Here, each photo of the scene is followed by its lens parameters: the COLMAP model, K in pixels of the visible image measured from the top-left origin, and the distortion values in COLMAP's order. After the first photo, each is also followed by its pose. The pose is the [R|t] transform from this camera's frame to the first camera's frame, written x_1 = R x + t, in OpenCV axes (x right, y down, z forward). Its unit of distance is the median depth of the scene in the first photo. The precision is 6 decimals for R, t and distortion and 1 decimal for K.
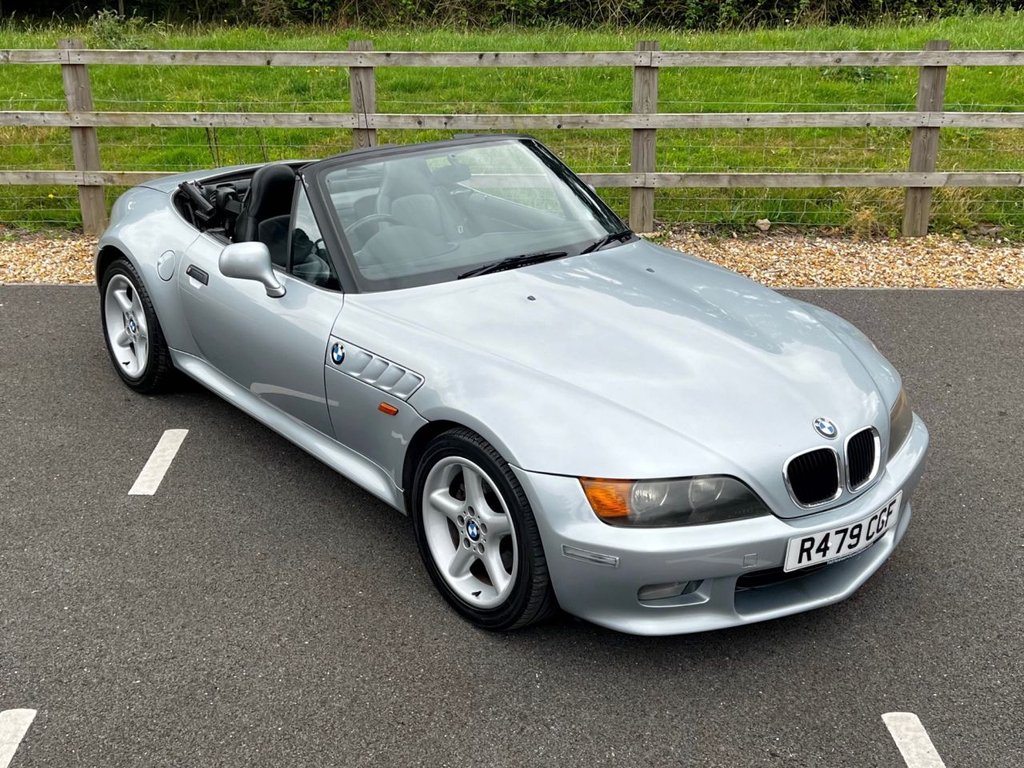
lens RADIAL K [[1188.9, 0, 484.5], [0, 1188.9, 357.9], [0, 0, 1]] dist [0.126280, -0.271395]
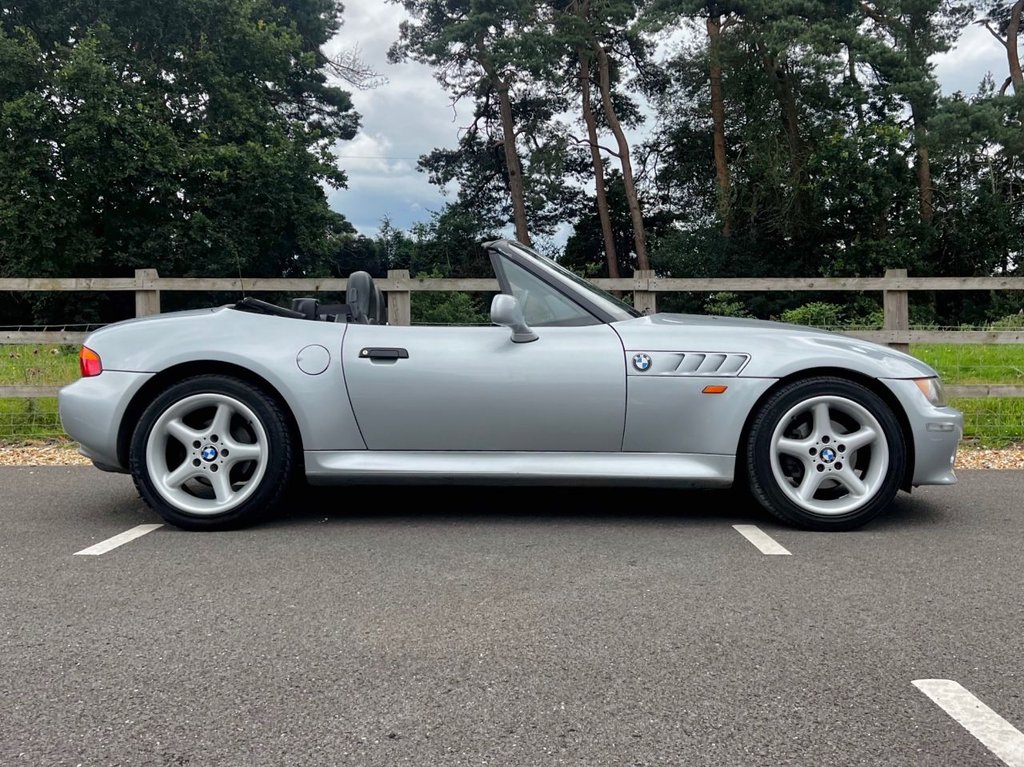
lens RADIAL K [[976.9, 0, 543.3], [0, 976.9, 339.3], [0, 0, 1]] dist [0.089389, -0.138120]
pose [[0.999975, -0.005484, -0.004364, 0.041480], [0.003528, 0.931907, -0.362679, 0.142450], [0.006056, 0.362655, 0.931904, 0.140165]]
